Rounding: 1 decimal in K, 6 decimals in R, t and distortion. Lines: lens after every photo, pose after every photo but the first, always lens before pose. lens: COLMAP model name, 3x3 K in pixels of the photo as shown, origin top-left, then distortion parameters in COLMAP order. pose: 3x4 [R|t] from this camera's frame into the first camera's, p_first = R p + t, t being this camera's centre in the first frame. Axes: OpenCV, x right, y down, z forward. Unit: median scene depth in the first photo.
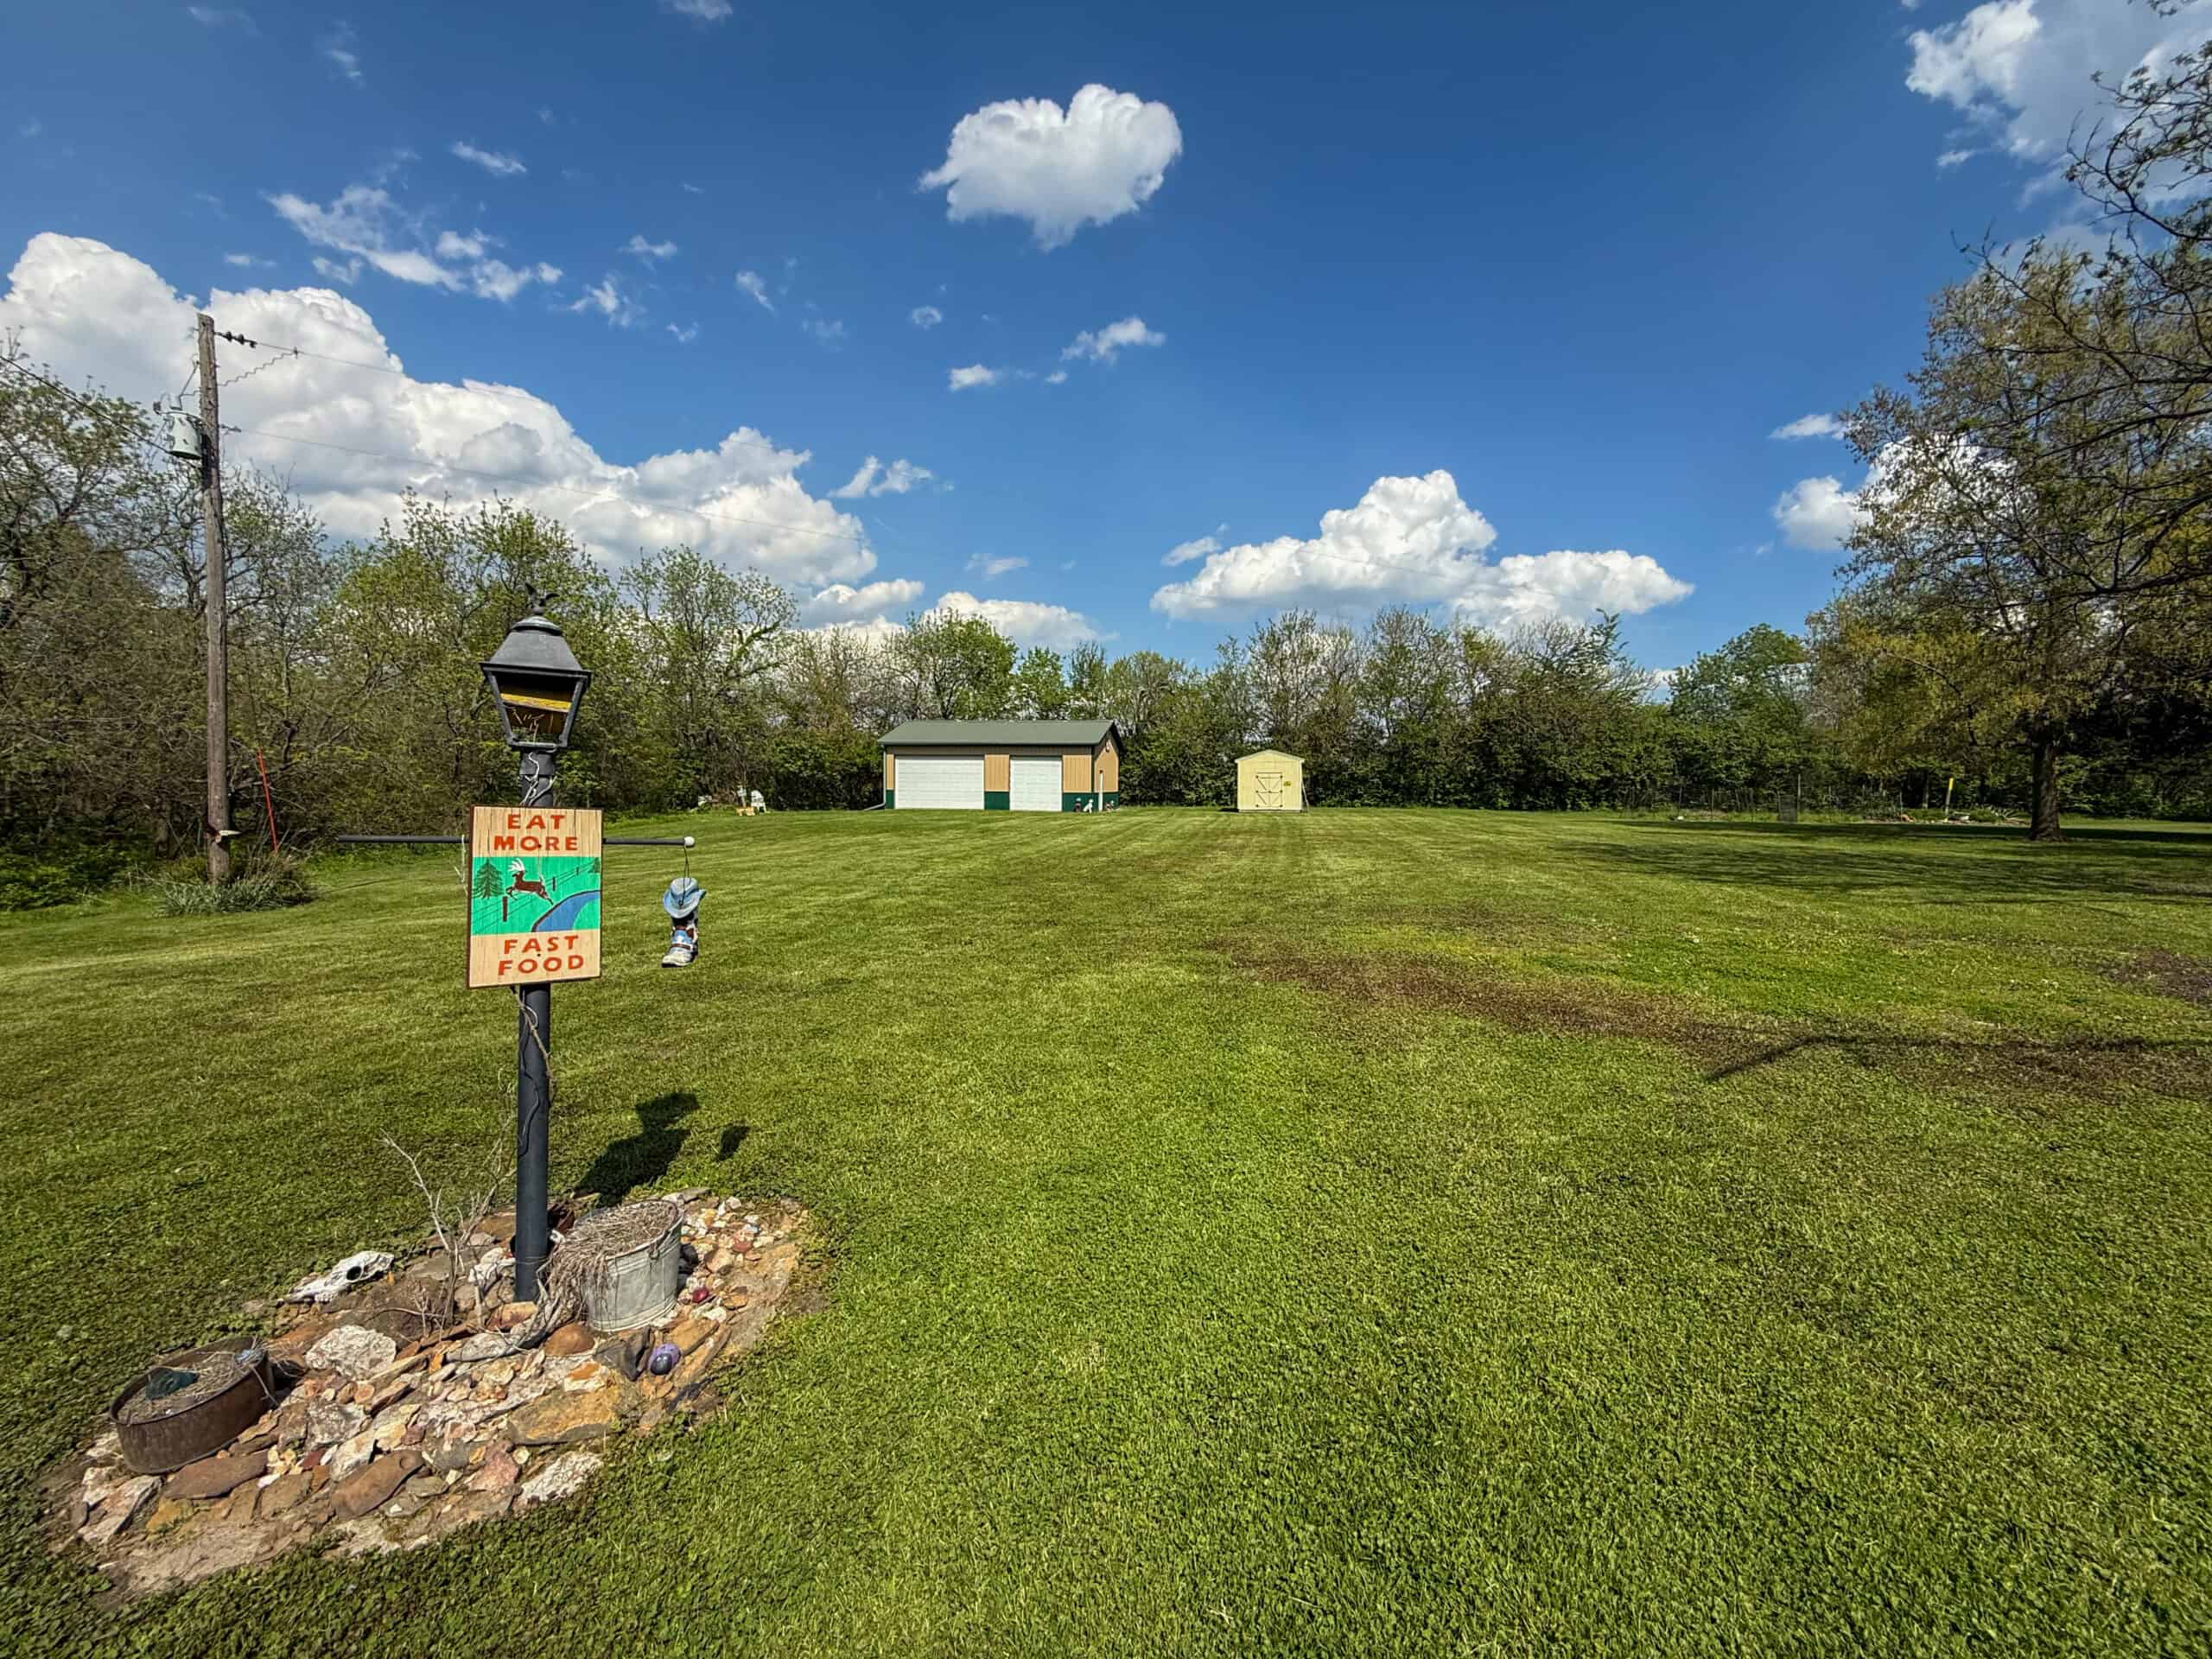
lens RADIAL K [[881.5, 0, 1096.6], [0, 881.5, 829.2], [0, 0, 1]] dist [0.001626, -0.001084]
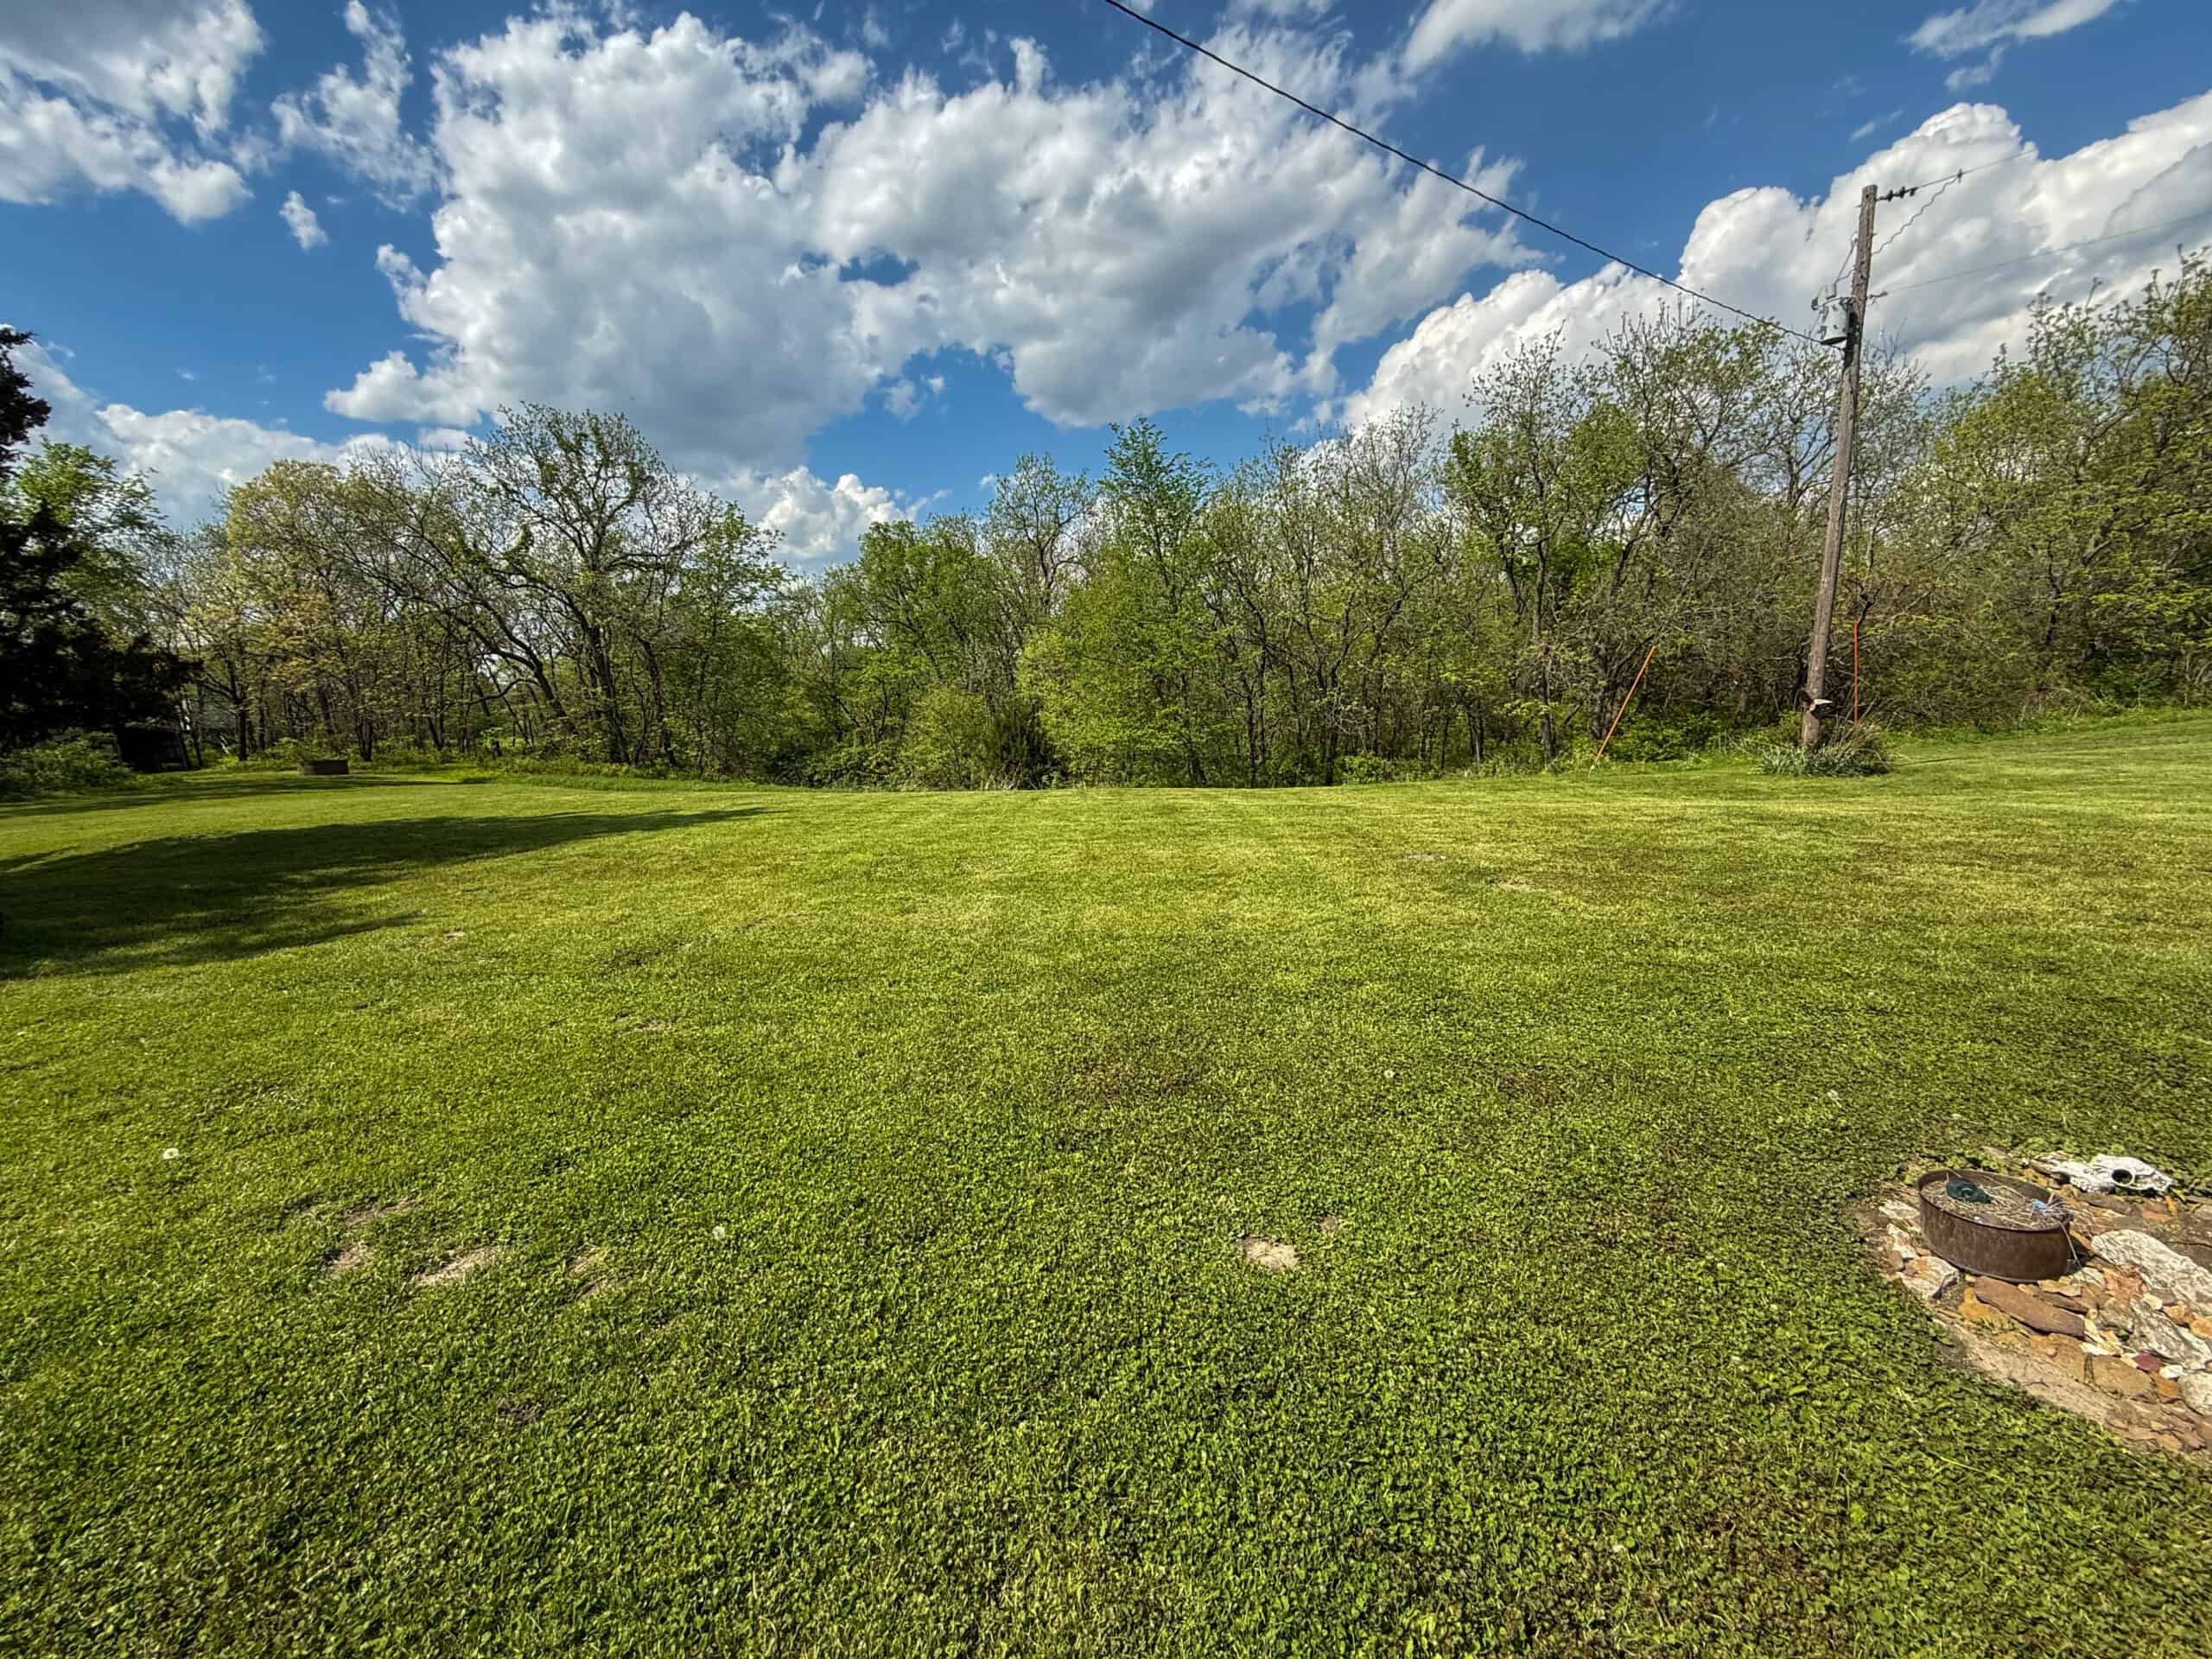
lens RADIAL K [[881.5, 0, 1093.9], [0, 881.5, 812.8], [0, 0, 1]] dist [0.001626, -0.001084]
pose [[0.140852, 0.132131, -0.981174, -0.066310], [-0.015311, 0.991226, 0.131287, 0.018303], [0.989912, -0.003470, 0.141640, -0.047522]]
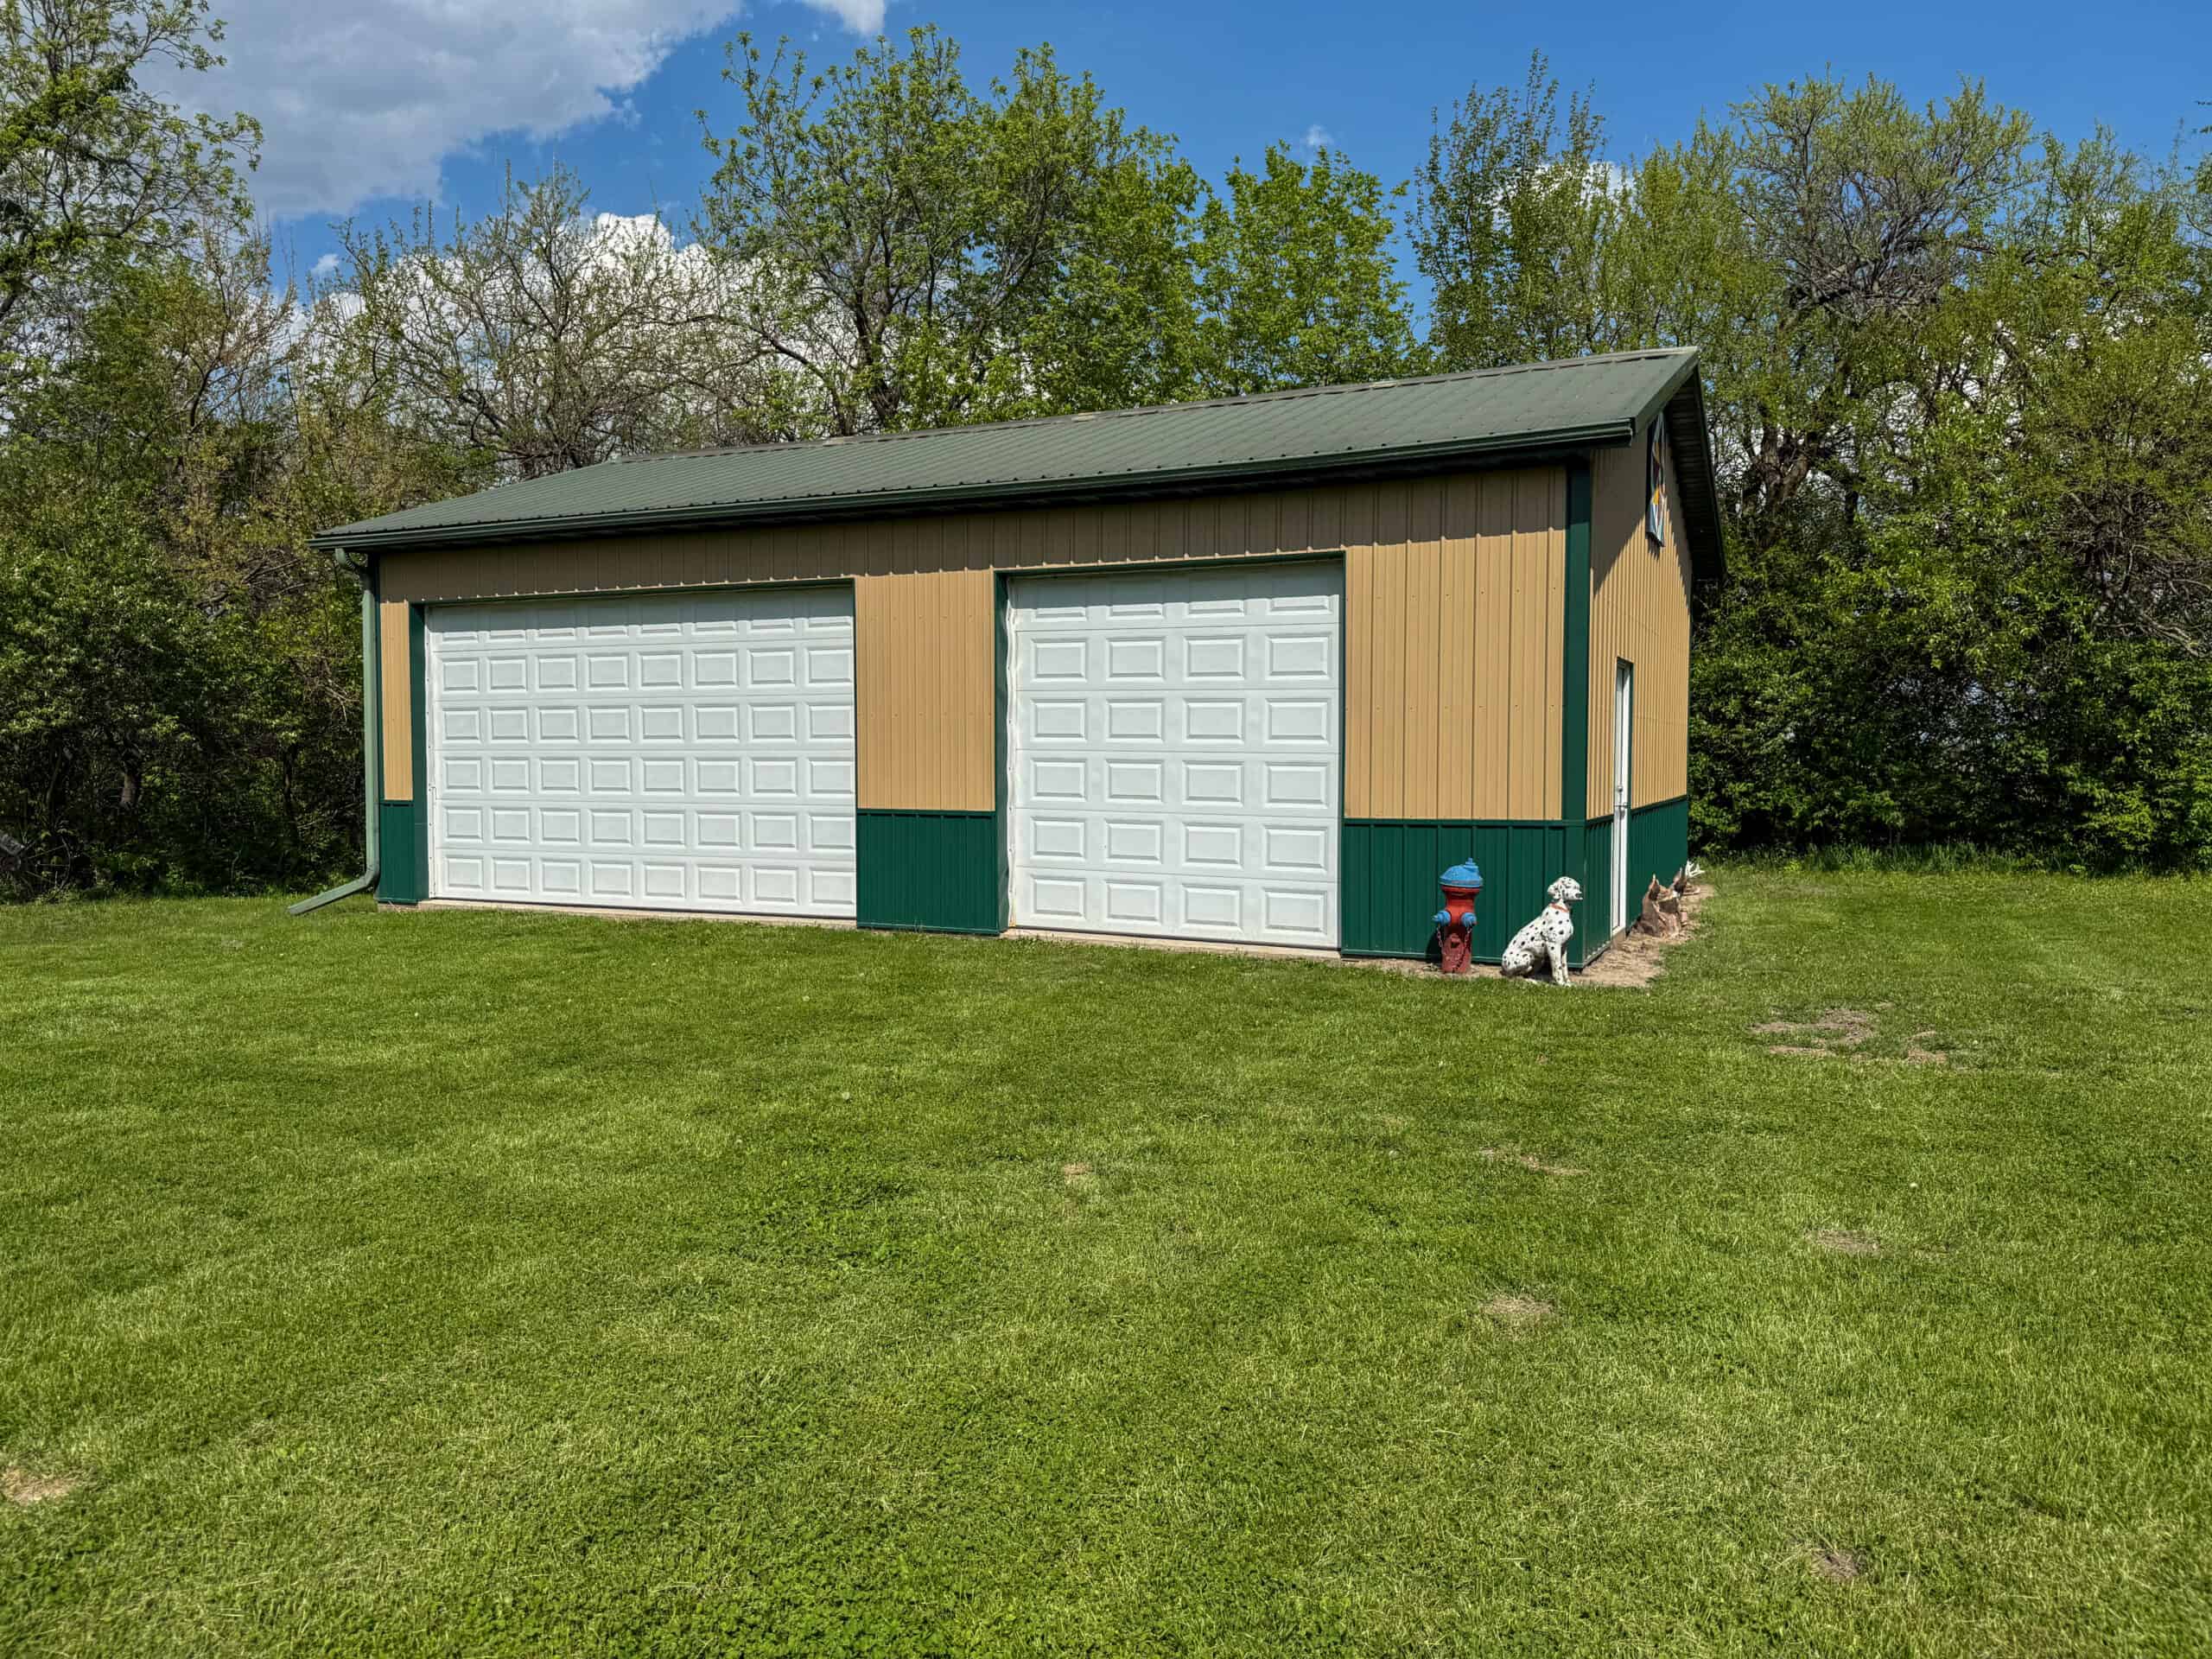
lens RADIAL K [[1554.2, 0, 1110.0], [0, 1554.2, 836.7], [0, 0, 1]] dist [0.035008, -0.044373]
pose [[0.970451, 0.000256, -0.241299, -0.013072], [-0.000164, 1.000000, 0.000400, -0.033120], [0.241299, -0.000349, 0.970451, 0.641906]]
